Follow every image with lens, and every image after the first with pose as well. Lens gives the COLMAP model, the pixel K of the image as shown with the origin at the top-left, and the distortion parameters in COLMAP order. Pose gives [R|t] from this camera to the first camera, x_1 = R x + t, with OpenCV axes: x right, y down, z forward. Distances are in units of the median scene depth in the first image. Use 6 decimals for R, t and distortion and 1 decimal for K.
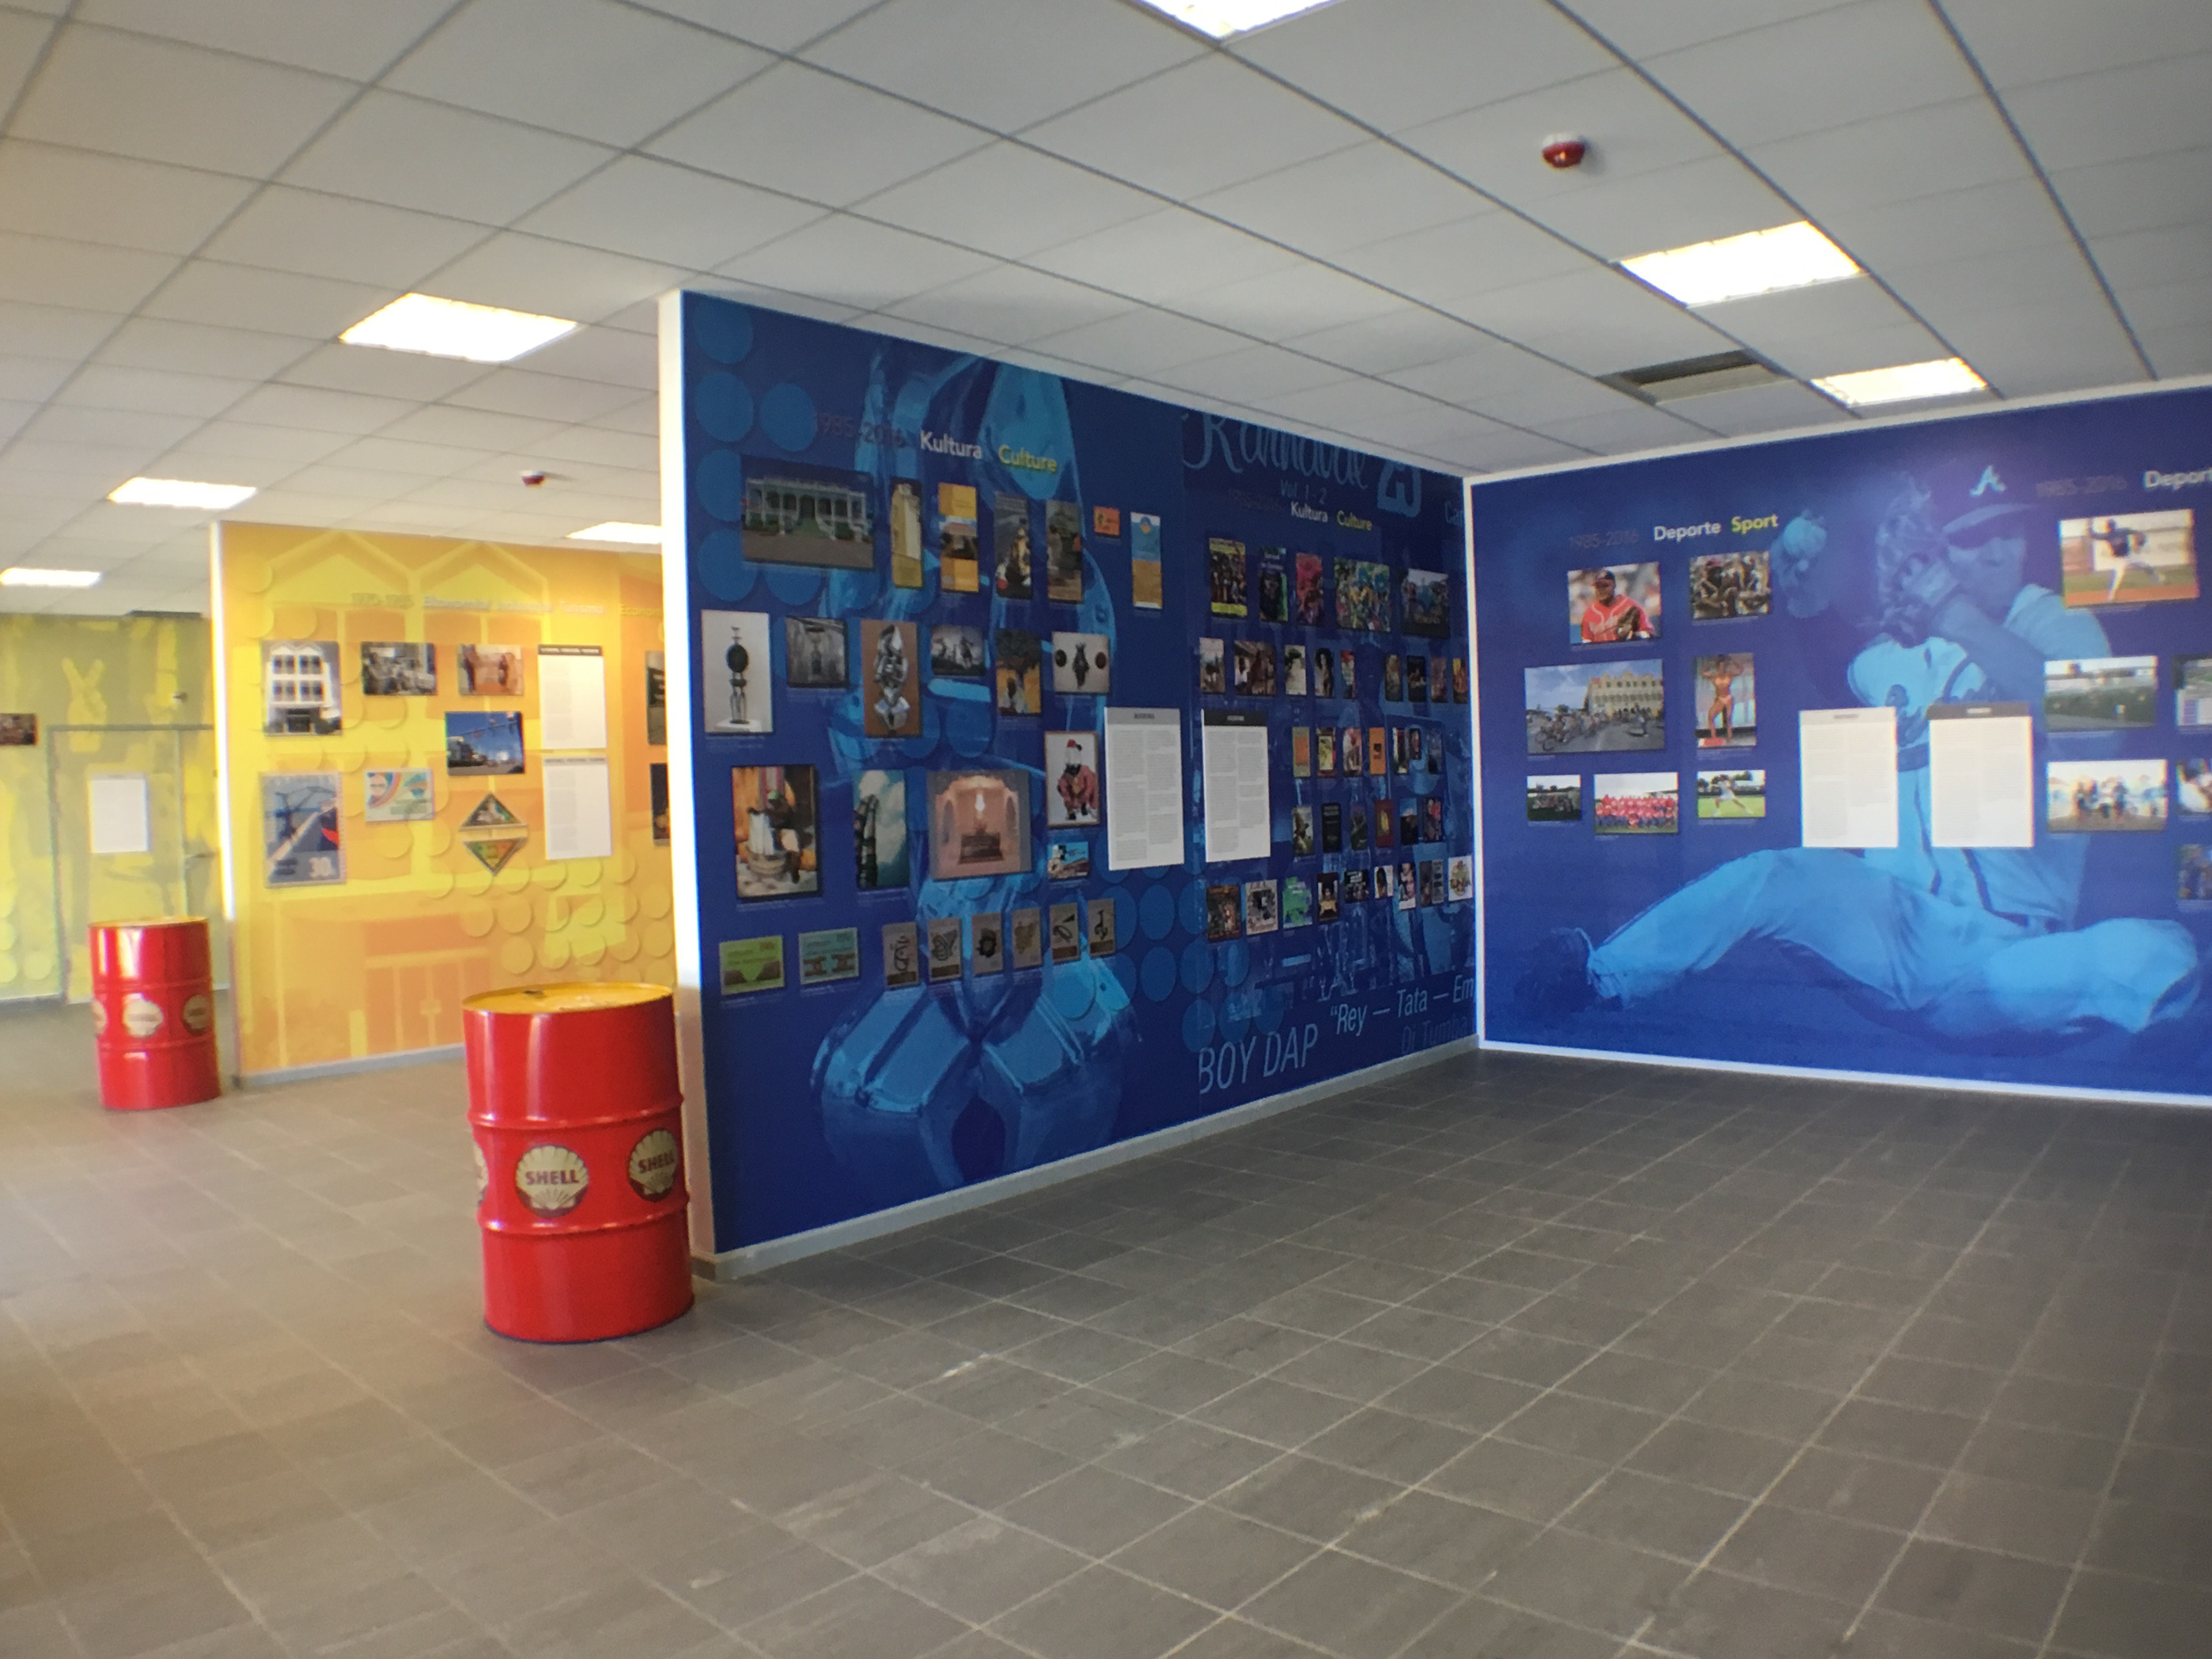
lens RADIAL K [[1526.4, 0, 1106.0], [0, 1526.4, 829.5], [0, 0, 1]] dist [-0.152977, 0.006438]
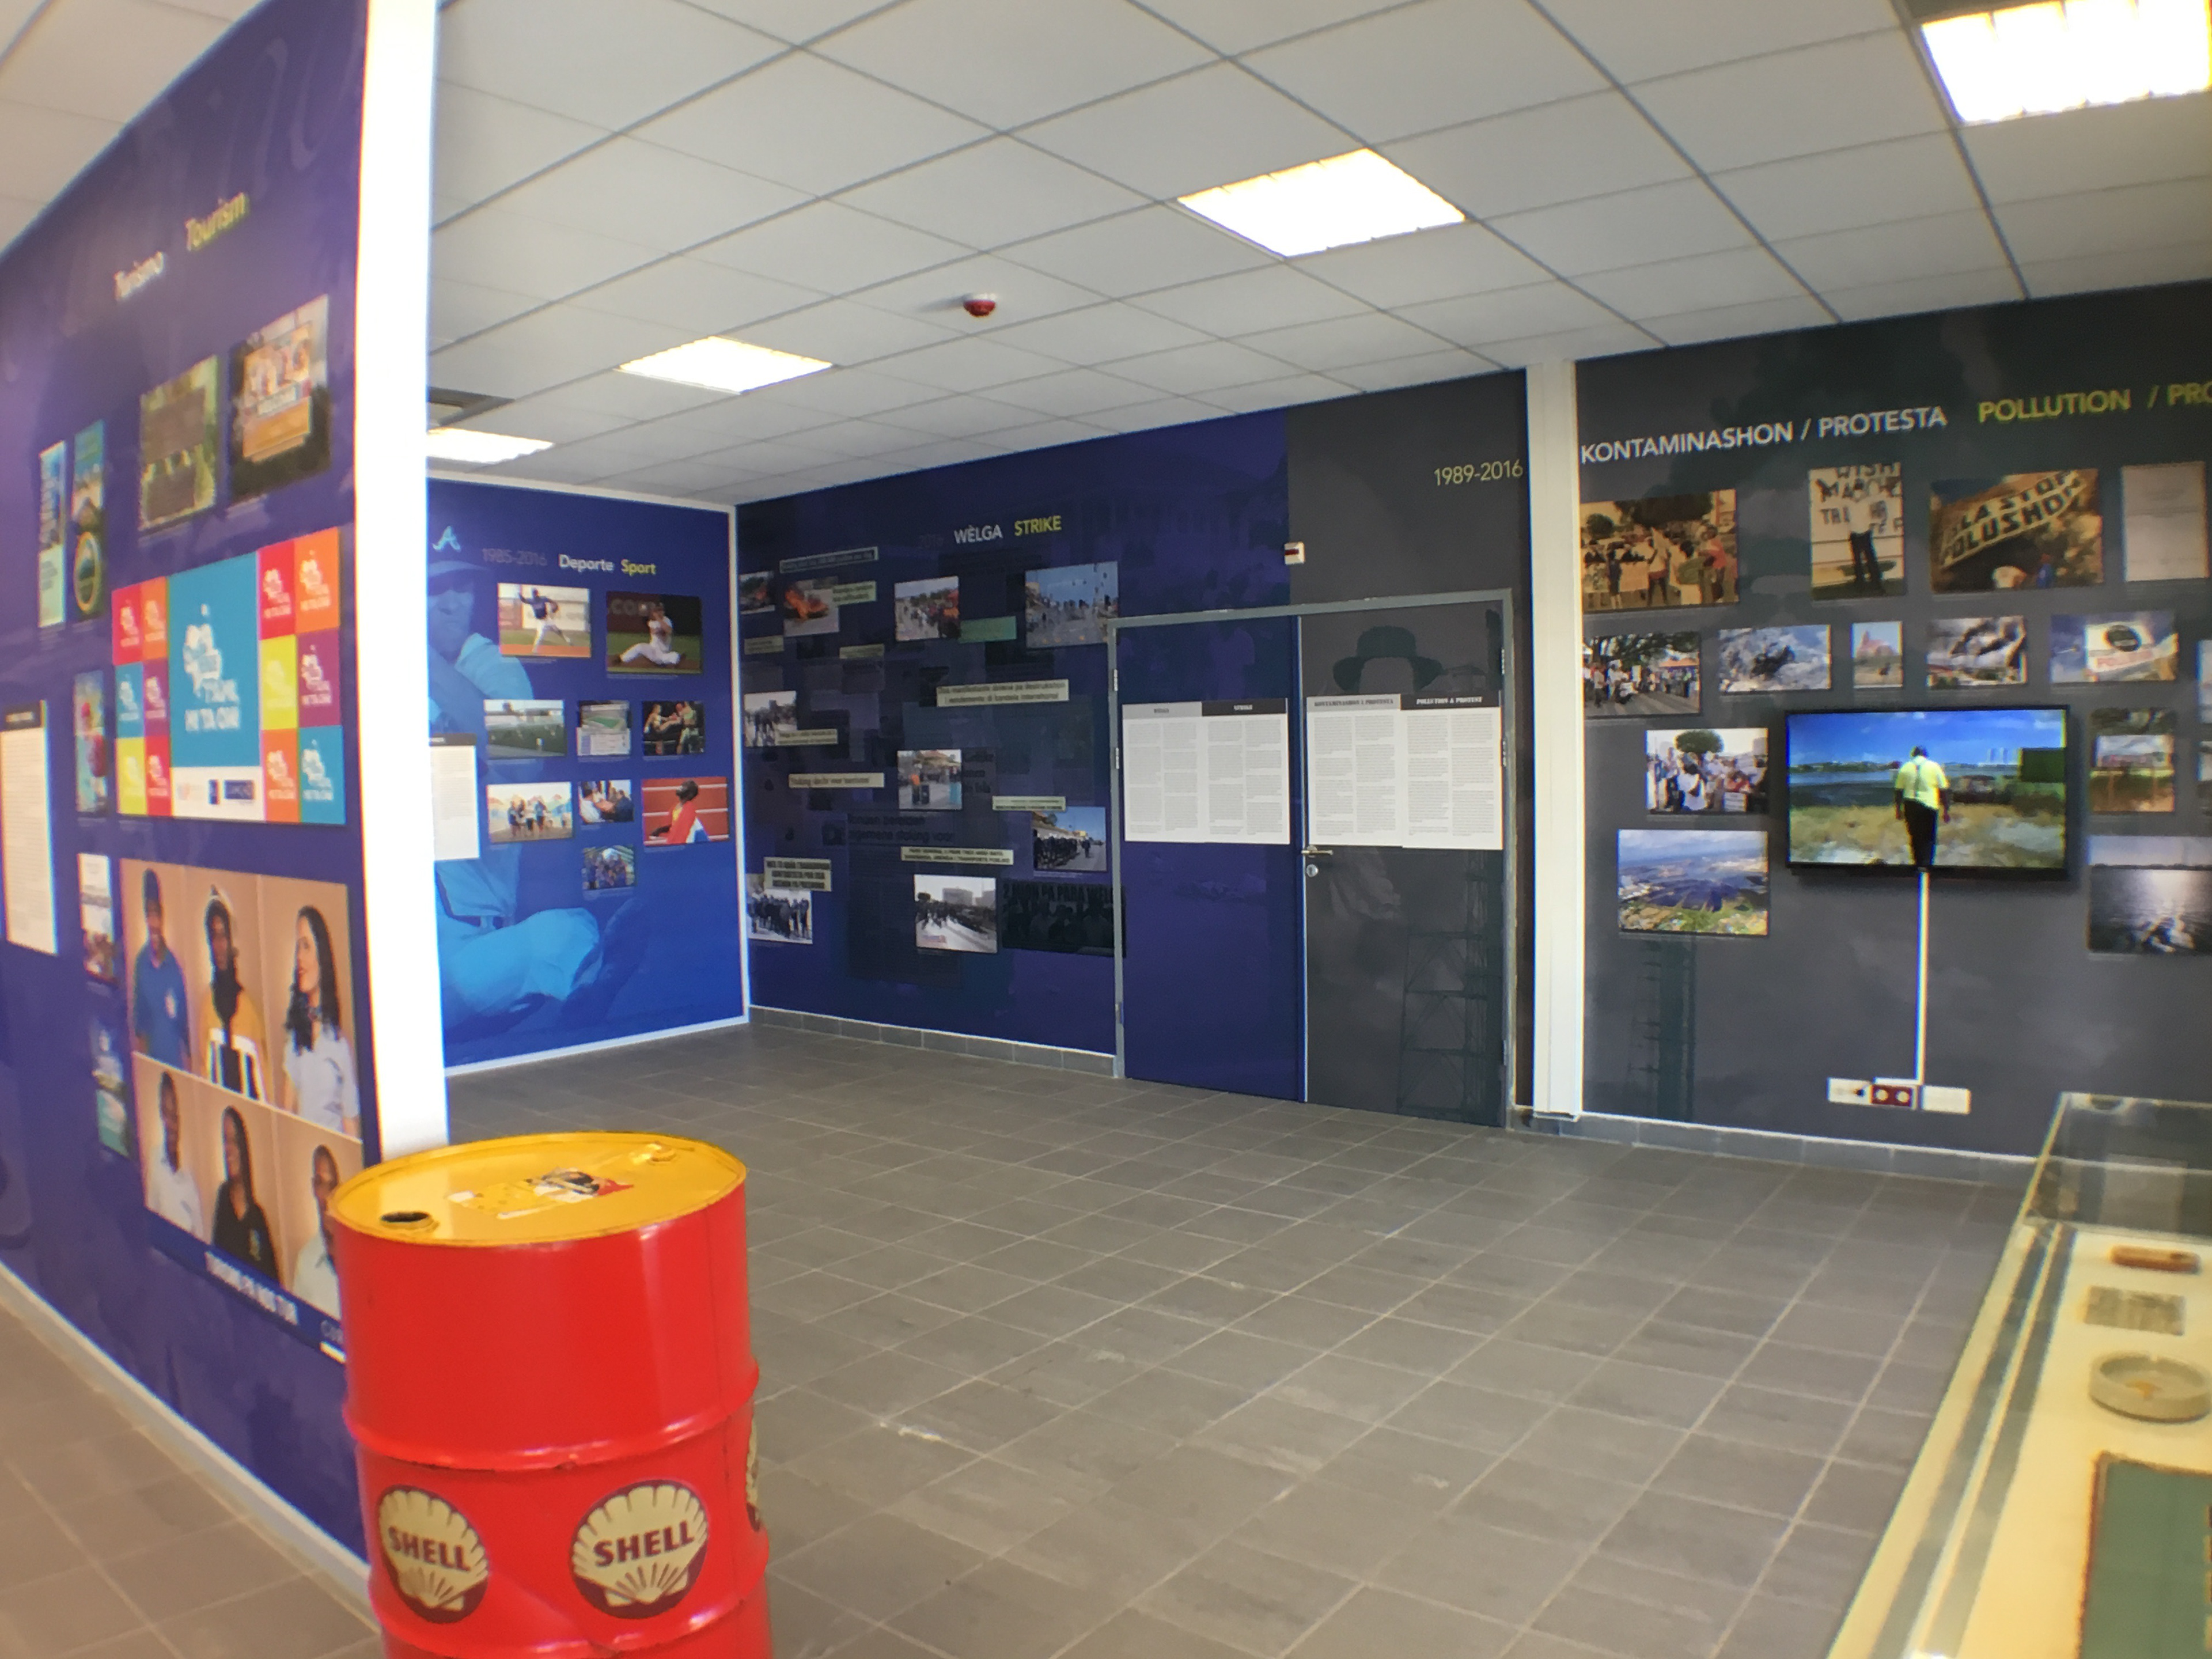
lens RADIAL K [[1526.4, 0, 1106.0], [0, 1526.4, 829.5], [0, 0, 1]] dist [-0.152977, 0.006438]
pose [[-0.068800, -0.014148, 0.997530, -0.629024], [0.055612, 0.998290, 0.017994, -0.004269], [-0.996079, 0.056712, -0.067895, 0.598126]]
